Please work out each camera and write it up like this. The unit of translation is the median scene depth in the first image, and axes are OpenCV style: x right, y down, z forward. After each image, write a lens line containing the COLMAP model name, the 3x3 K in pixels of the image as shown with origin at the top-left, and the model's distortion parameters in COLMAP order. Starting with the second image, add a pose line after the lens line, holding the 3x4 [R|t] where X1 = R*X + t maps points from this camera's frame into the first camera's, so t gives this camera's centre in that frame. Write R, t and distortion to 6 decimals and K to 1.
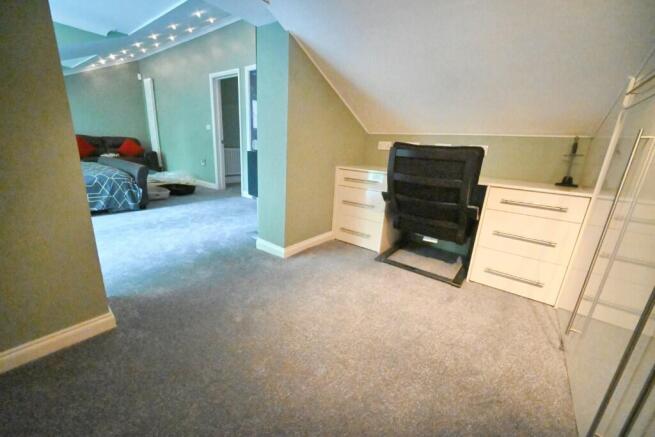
lens RADIAL K [[256.1, 0, 326.9], [0, 256.1, 219.0], [0, 0, 1]] dist [-0.007674, 0.000026]
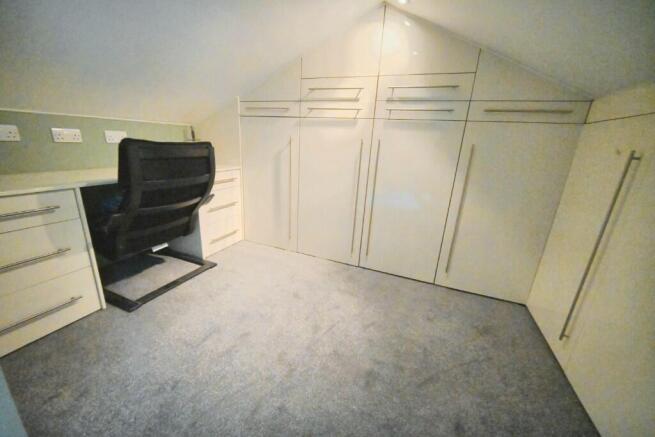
lens RADIAL K [[256.1, 0, 327.0], [0, 256.1, 216.8], [0, 0, 1]] dist [-0.007674, 0.000026]
pose [[-0.242249, -0.347929, 0.905682, -0.509495], [0.201323, 0.895143, 0.397729, -0.254685], [-0.949097, 0.278684, -0.146802, 0.576661]]
